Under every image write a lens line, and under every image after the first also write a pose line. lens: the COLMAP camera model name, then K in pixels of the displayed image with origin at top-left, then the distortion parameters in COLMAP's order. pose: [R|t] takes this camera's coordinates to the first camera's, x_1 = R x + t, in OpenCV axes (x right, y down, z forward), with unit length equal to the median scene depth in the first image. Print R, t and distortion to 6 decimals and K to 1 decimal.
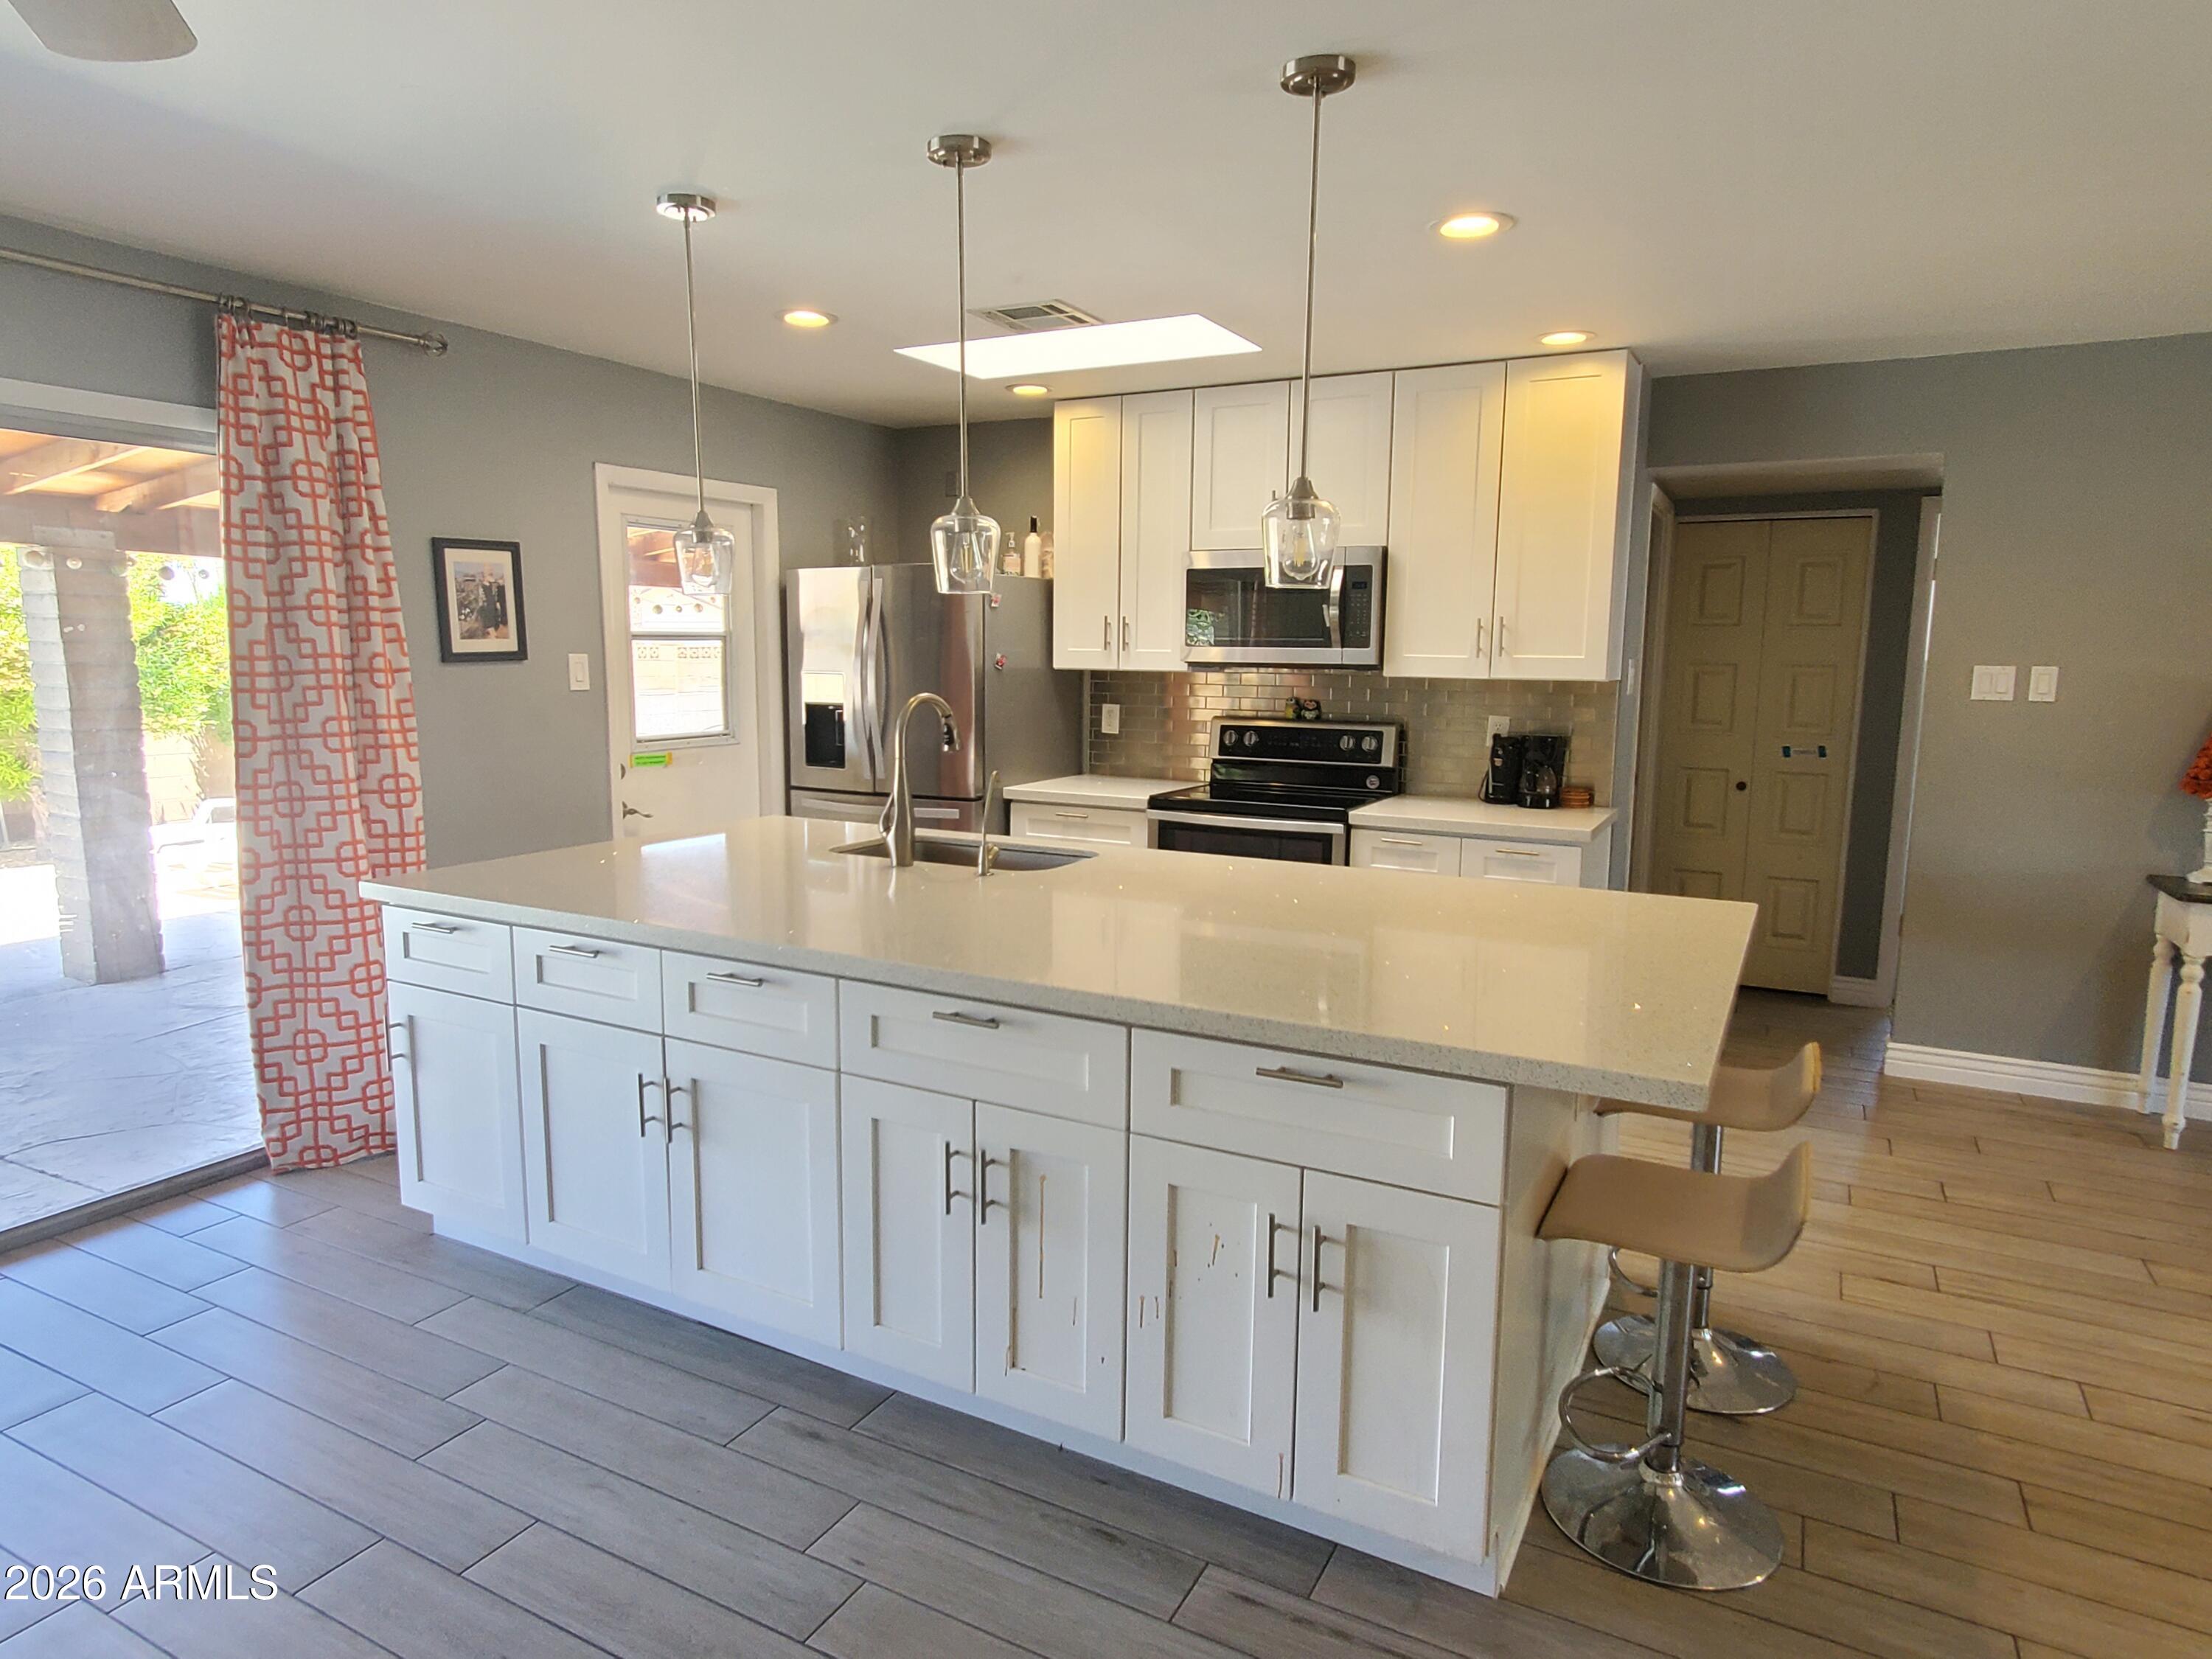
lens RADIAL K [[1333.0, 0, 1107.6], [0, 1333.0, 827.9], [0, 0, 1]] dist [-0.004999, 0.008353]
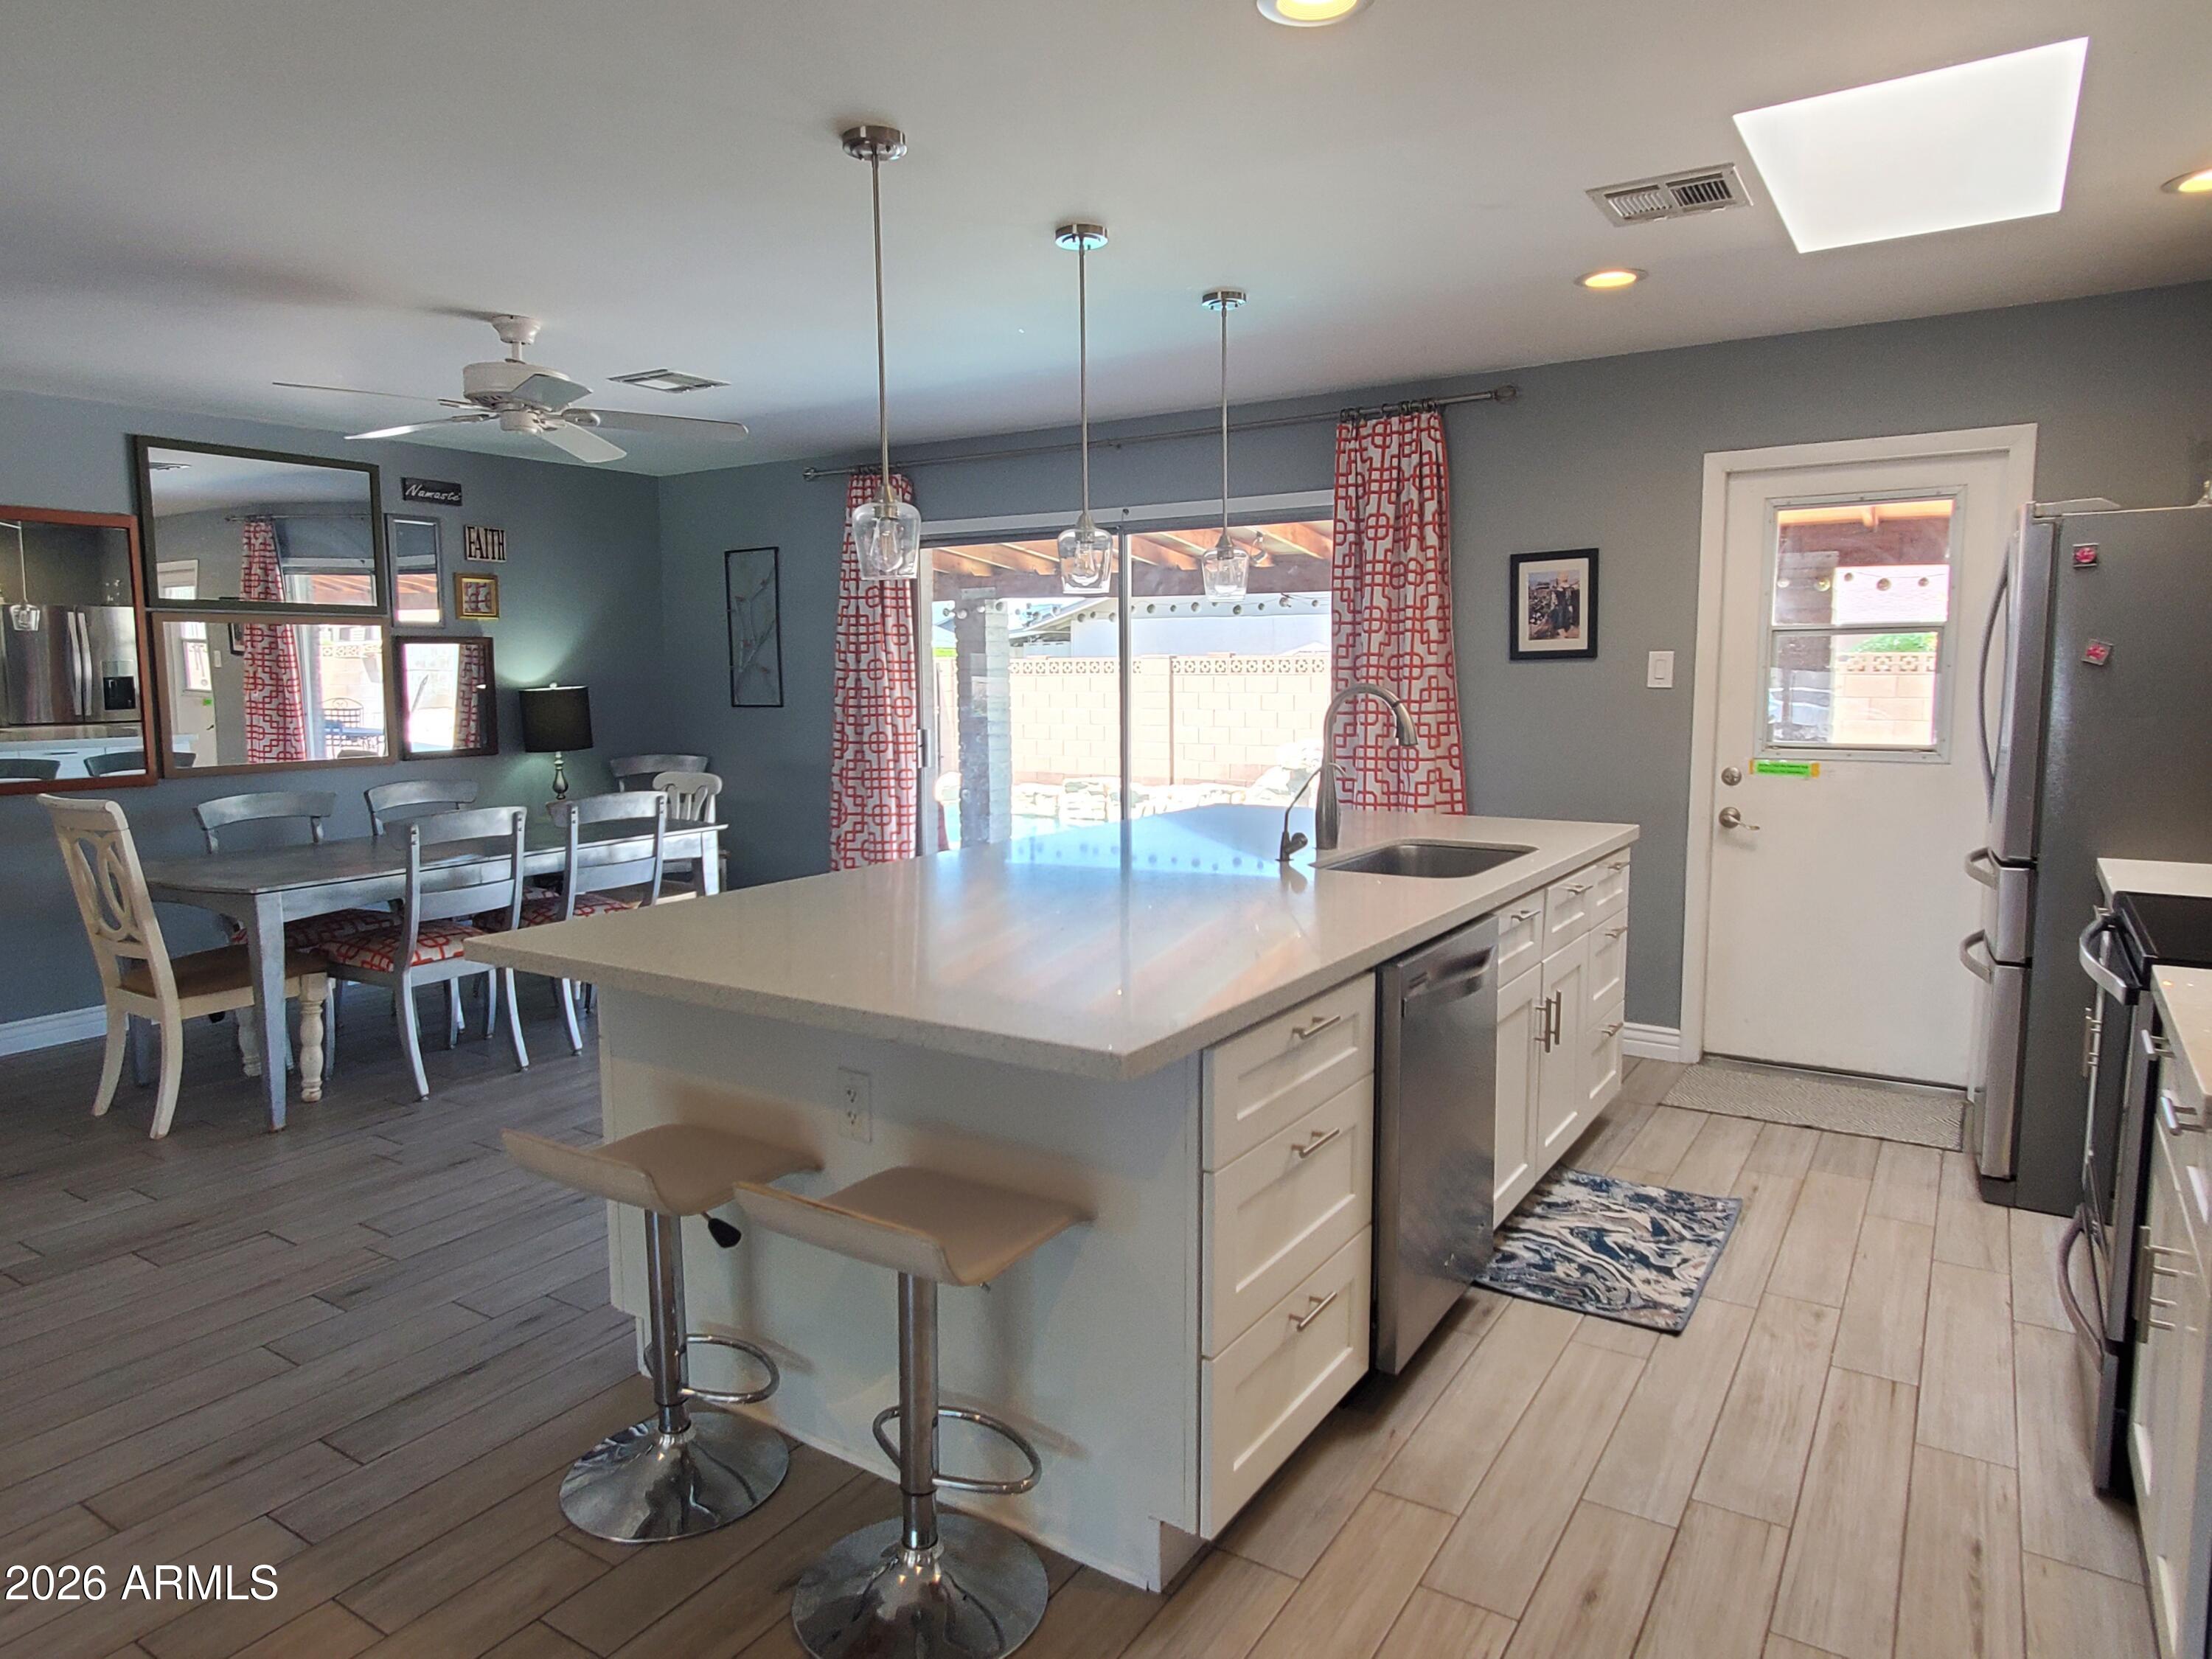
lens RADIAL K [[1333.0, 0, 1102.0], [0, 1333.0, 822.5], [0, 0, 1]] dist [-0.004999, 0.008353]
pose [[-0.092582, 0.111518, -0.989440, 0.688817], [-0.128375, 0.984078, 0.122926, -0.078532], [0.987395, 0.138400, -0.076792, 0.727002]]
